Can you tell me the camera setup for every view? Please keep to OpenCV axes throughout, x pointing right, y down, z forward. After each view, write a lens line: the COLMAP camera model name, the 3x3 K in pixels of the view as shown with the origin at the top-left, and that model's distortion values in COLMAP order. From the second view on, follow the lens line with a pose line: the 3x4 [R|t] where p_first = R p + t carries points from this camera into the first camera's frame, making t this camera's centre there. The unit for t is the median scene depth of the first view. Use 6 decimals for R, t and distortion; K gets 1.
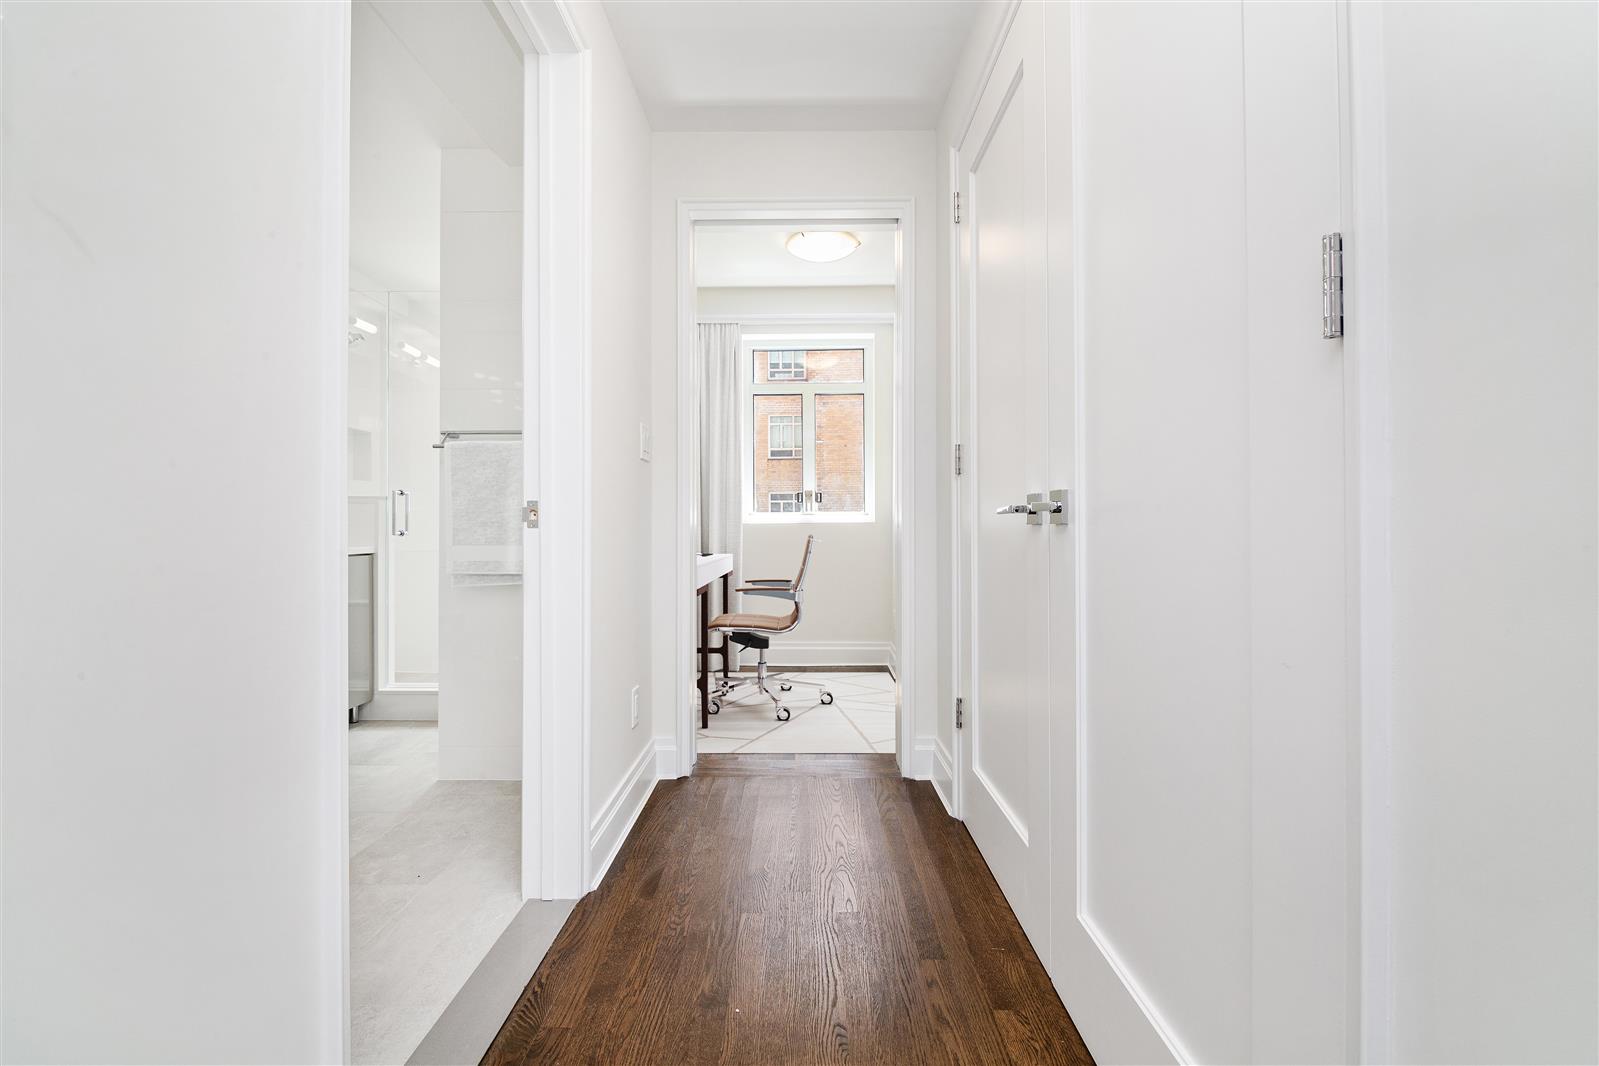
lens RADIAL K [[680.8, 0, 790.4], [0, 680.8, 531.2], [0, 0, 1]] dist [0.000224, 0.000064]
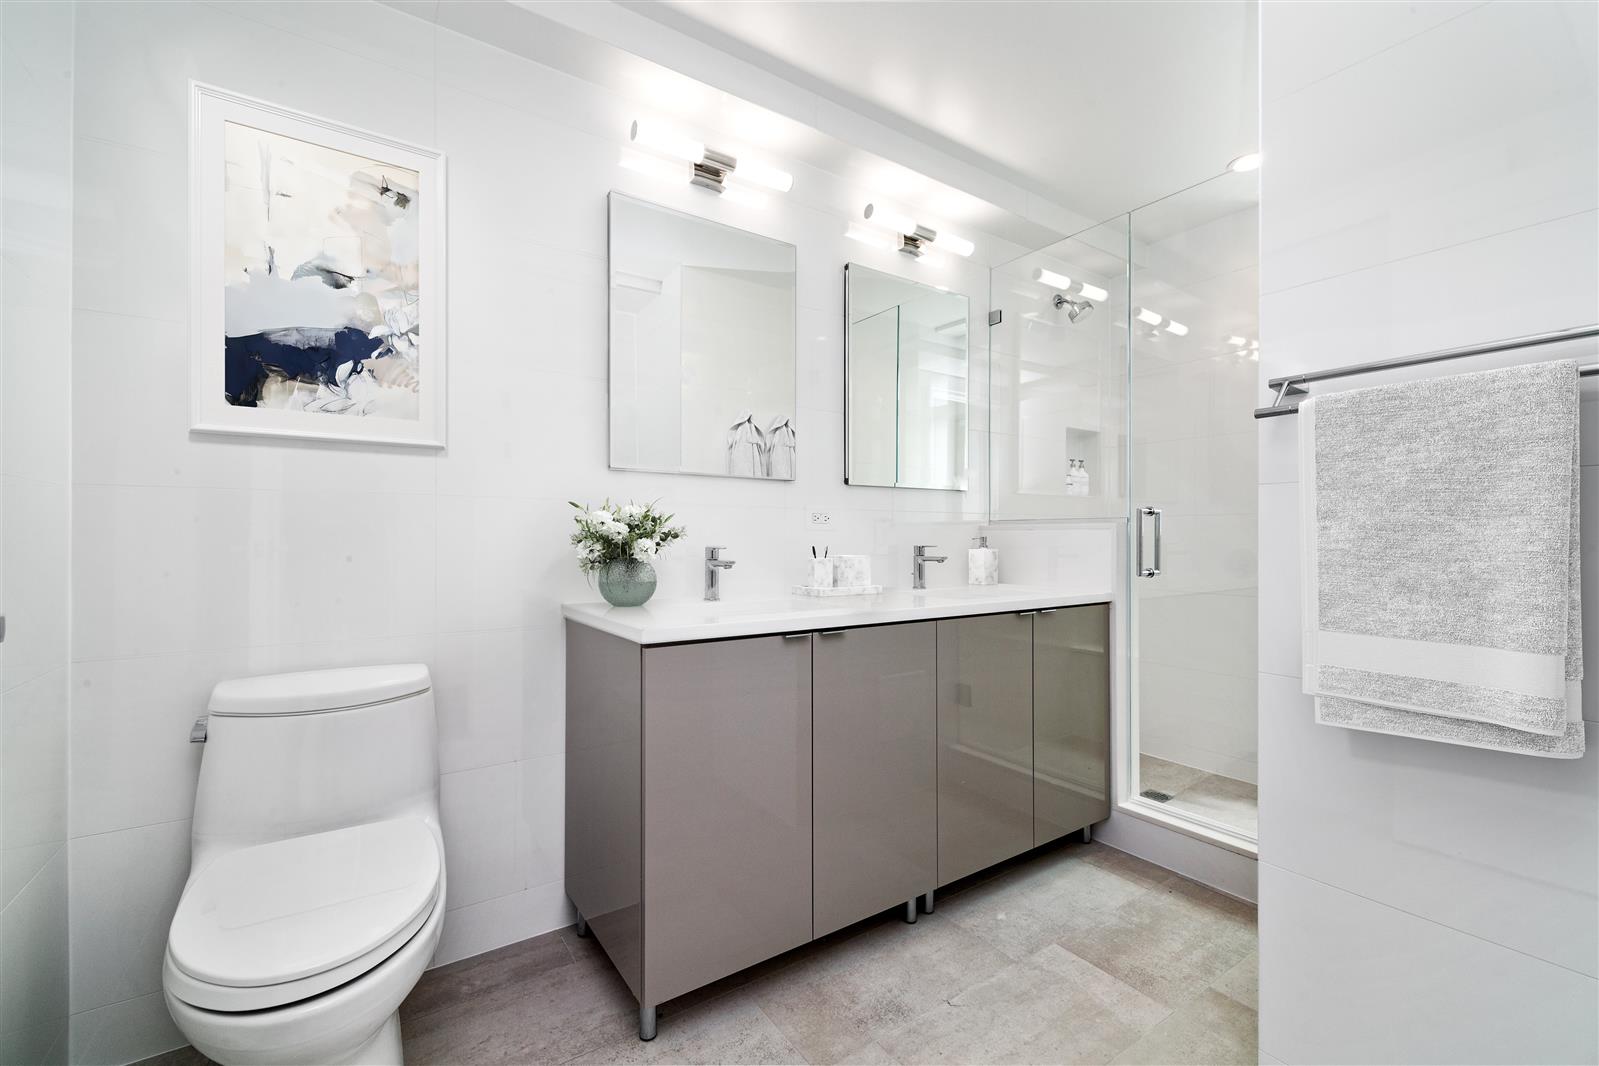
lens RADIAL K [[680.8, 0, 790.4], [0, 680.8, 531.2], [0, 0, 1]] dist [0.000224, 0.000064]
pose [[0.581600, -0.008821, -0.813427, -0.238107], [-0.007859, 0.999834, -0.016461, -0.023951], [0.813437, 0.015966, 0.581434, 0.333613]]
